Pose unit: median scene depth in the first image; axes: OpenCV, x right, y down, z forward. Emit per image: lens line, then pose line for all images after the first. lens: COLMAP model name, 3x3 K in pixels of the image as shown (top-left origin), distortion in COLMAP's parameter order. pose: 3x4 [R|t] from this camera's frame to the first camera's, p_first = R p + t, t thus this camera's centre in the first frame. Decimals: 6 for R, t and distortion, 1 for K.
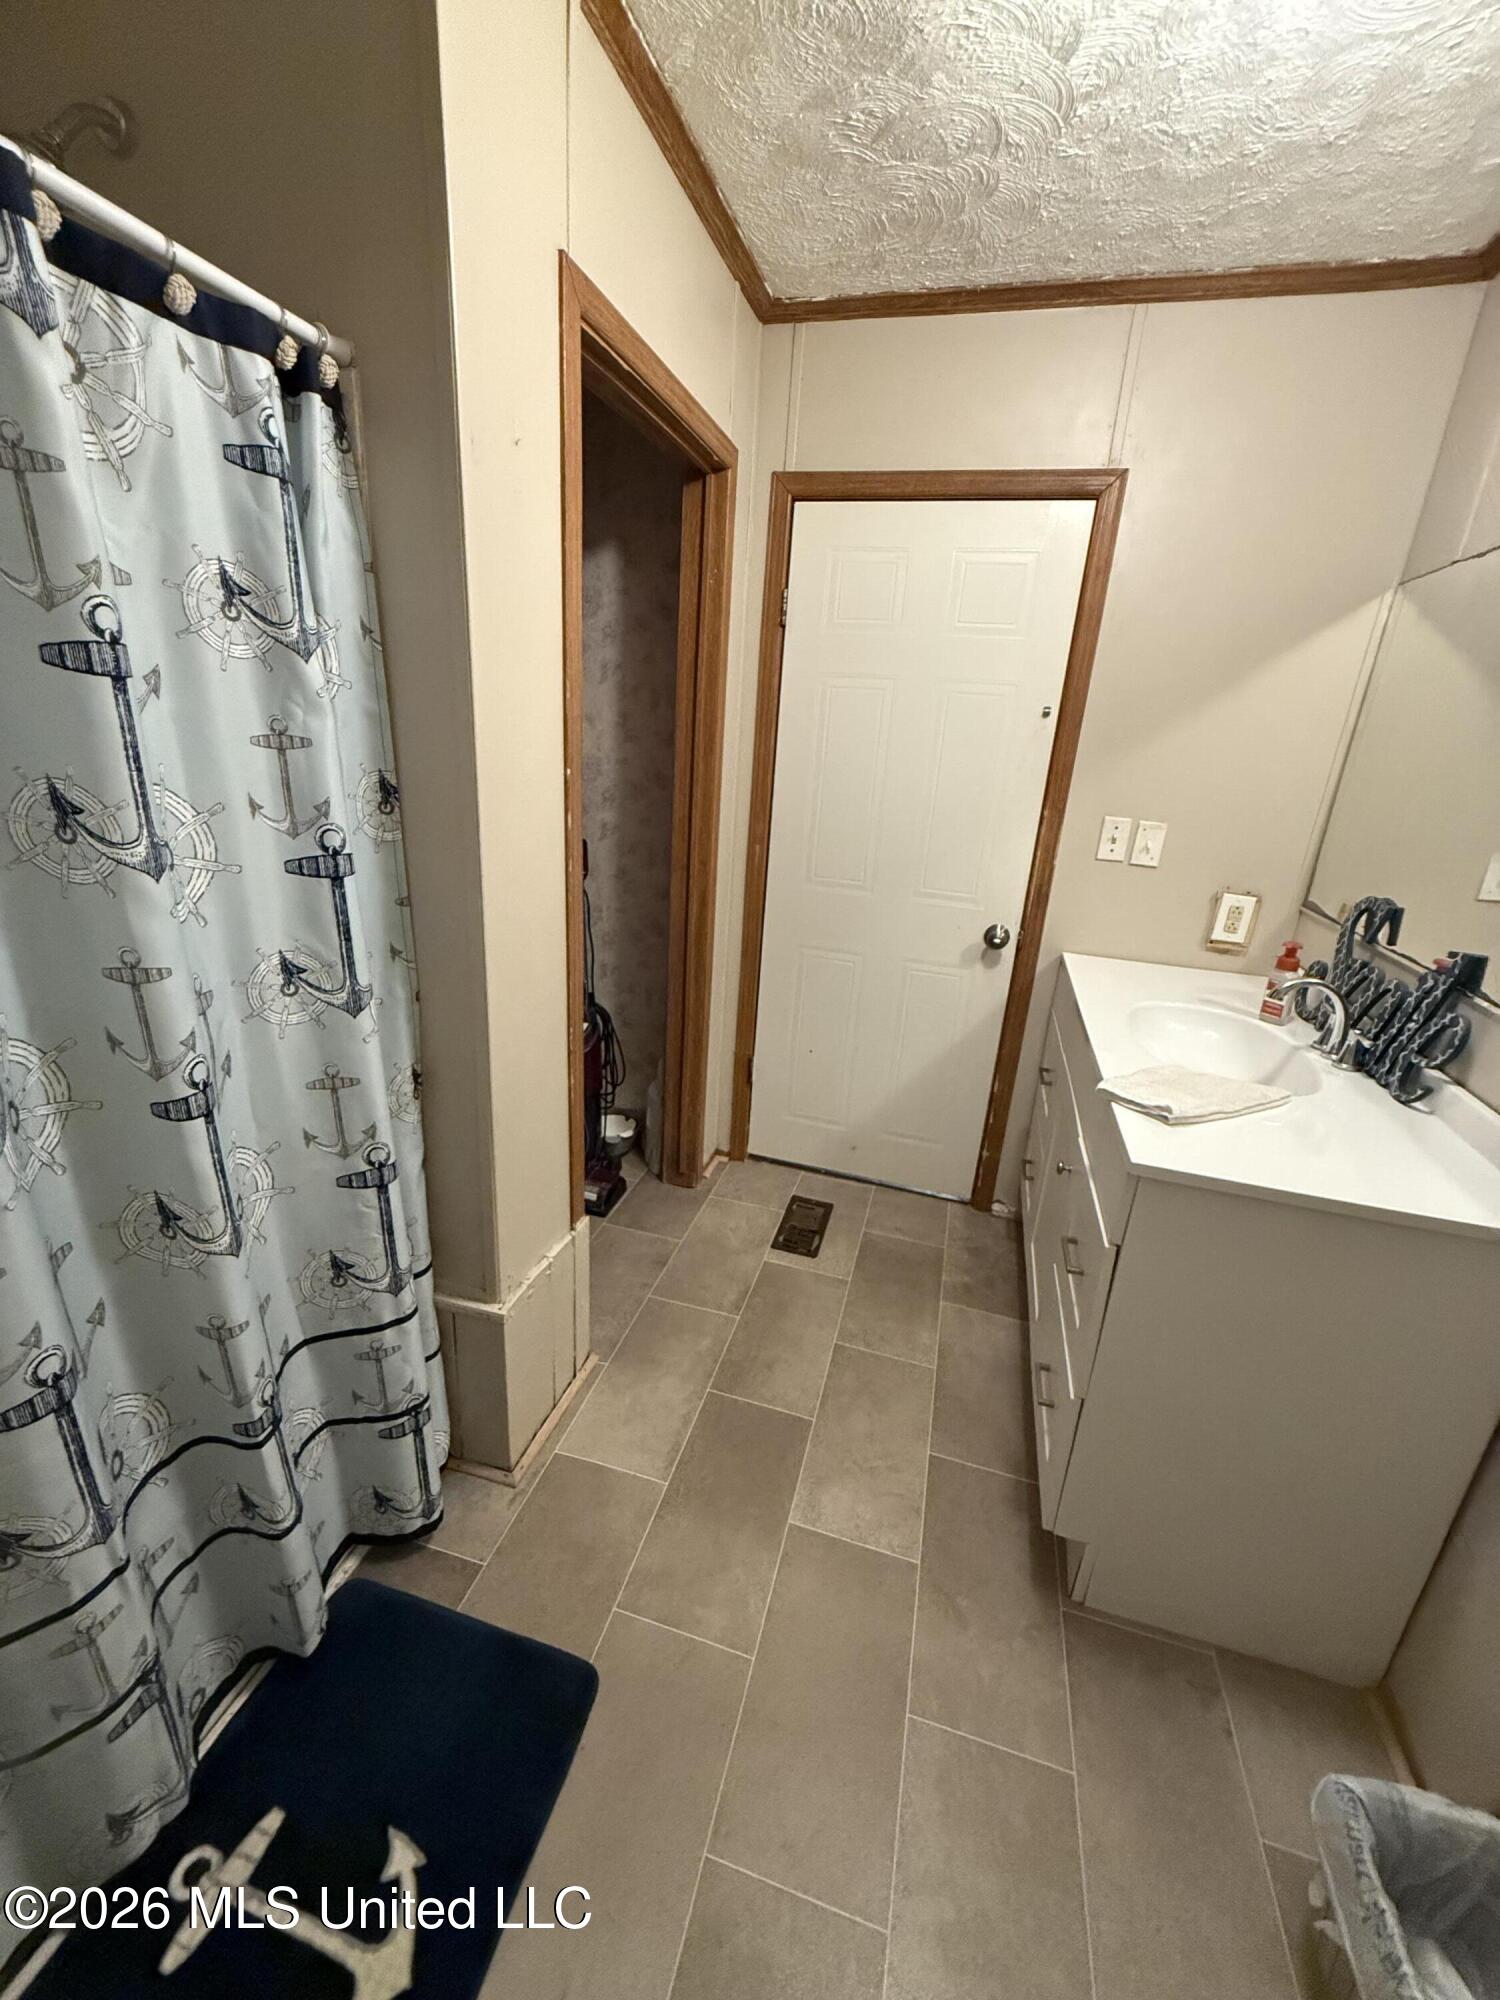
lens RADIAL K [[797.9, 0, 755.6], [0, 797.9, 1003.0], [0, 0, 1]] dist [0.000916, 0.000911]
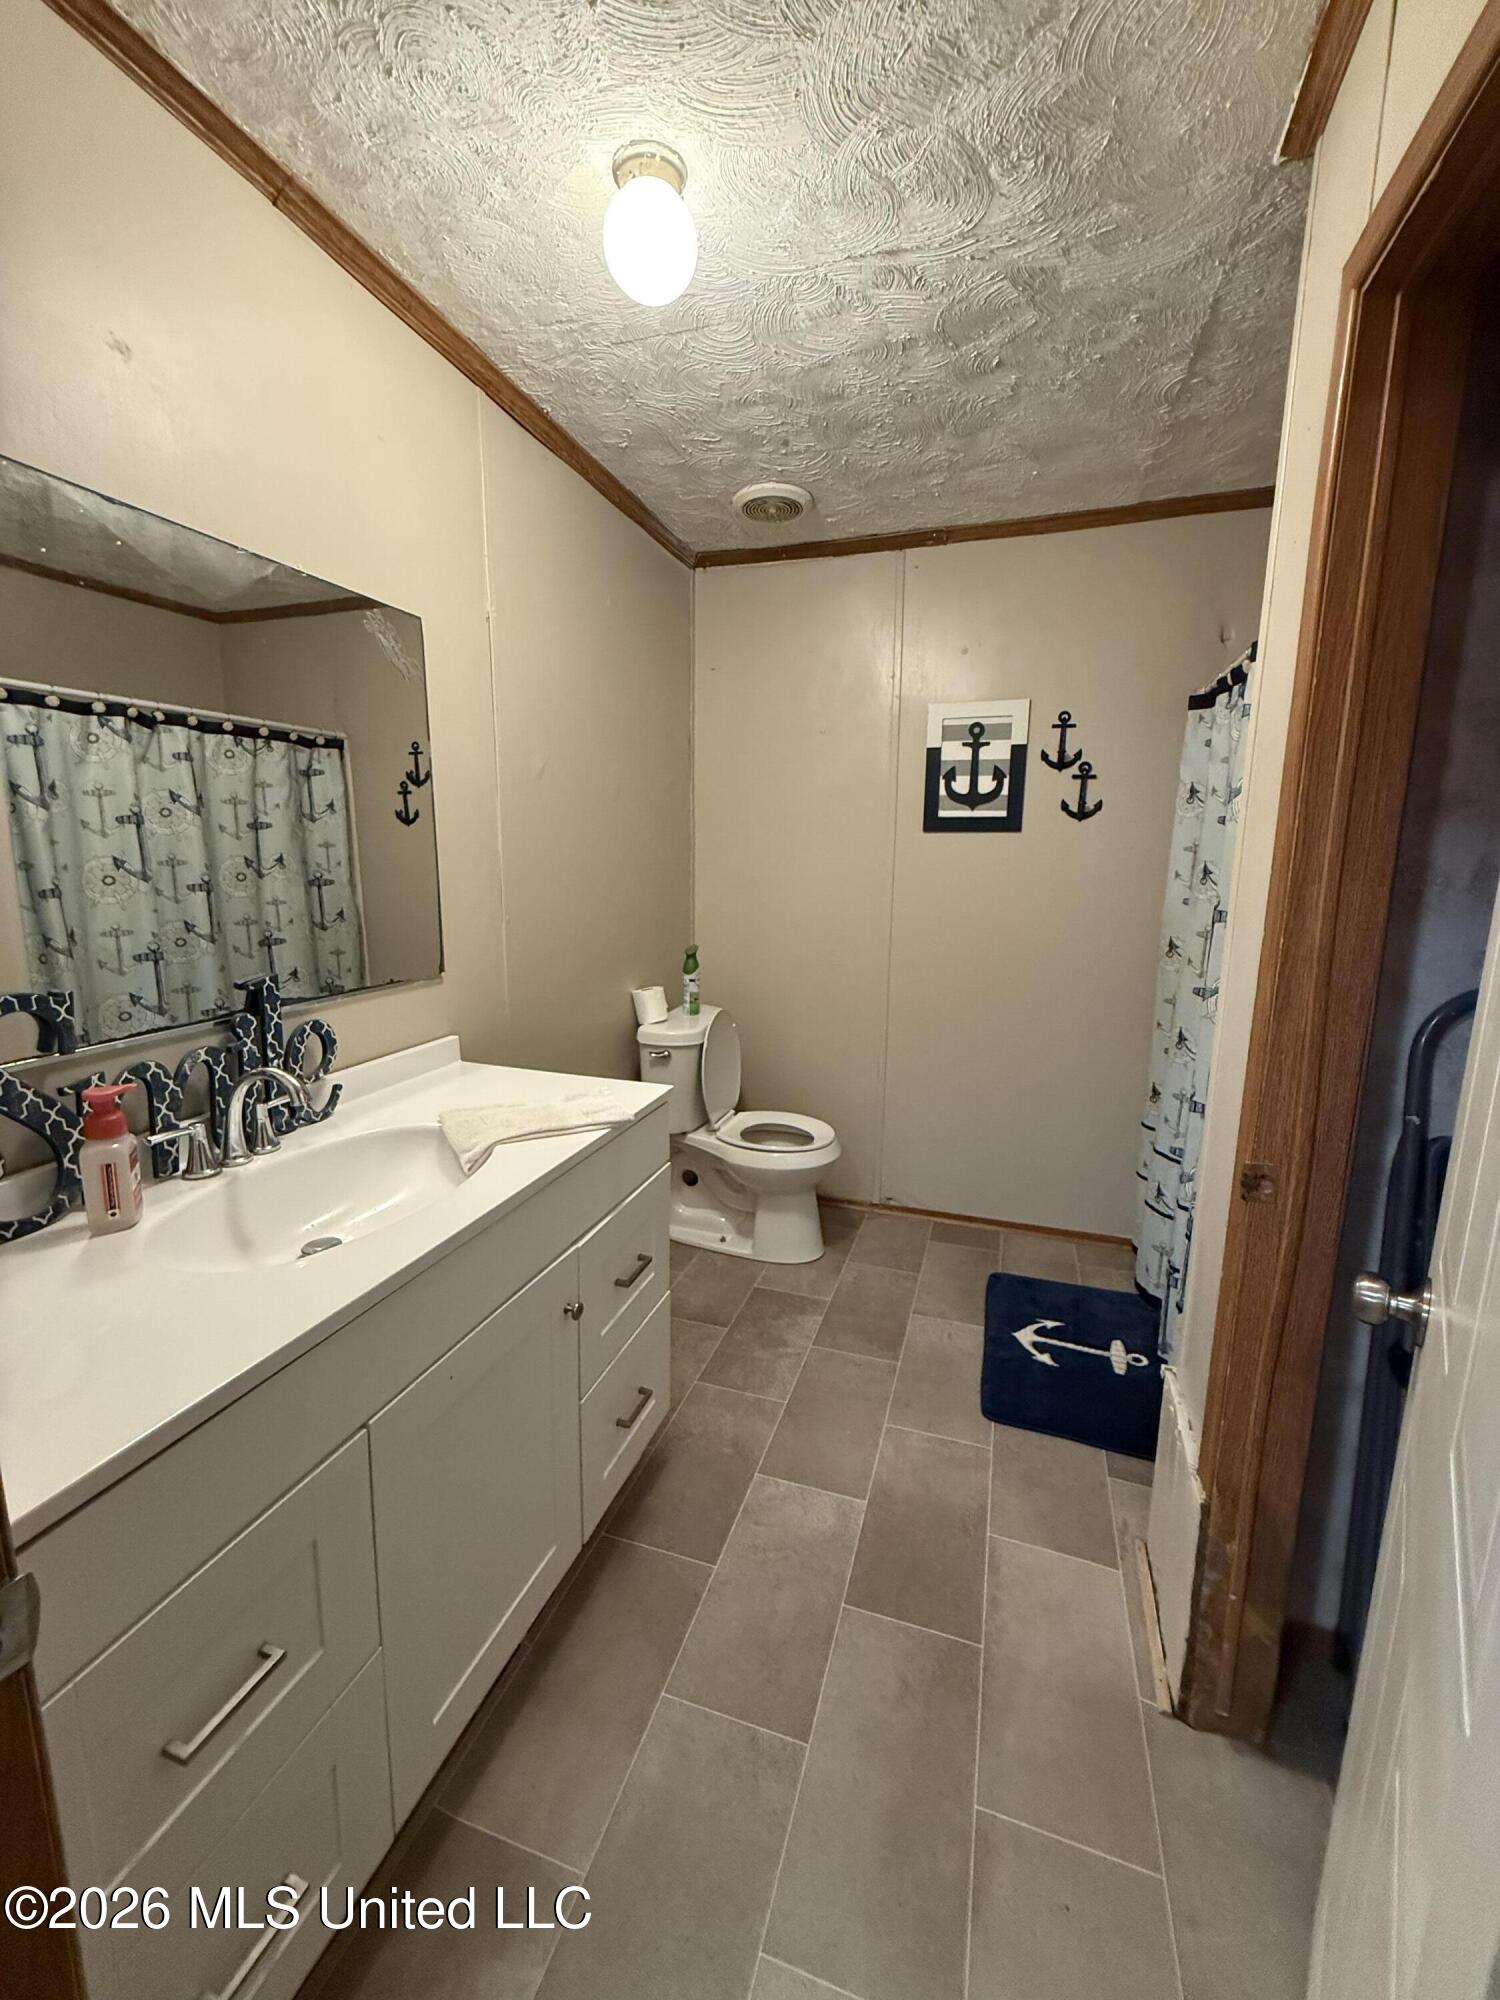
lens RADIAL K [[797.9, 0, 756.3], [0, 797.9, 994.4], [0, 0, 1]] dist [0.000916, 0.000911]
pose [[-0.995981, -0.084053, 0.030950, 0.190219], [-0.057909, 0.867869, 0.493407, -0.440285], [-0.068333, 0.489632, -0.869248, 1.421335]]
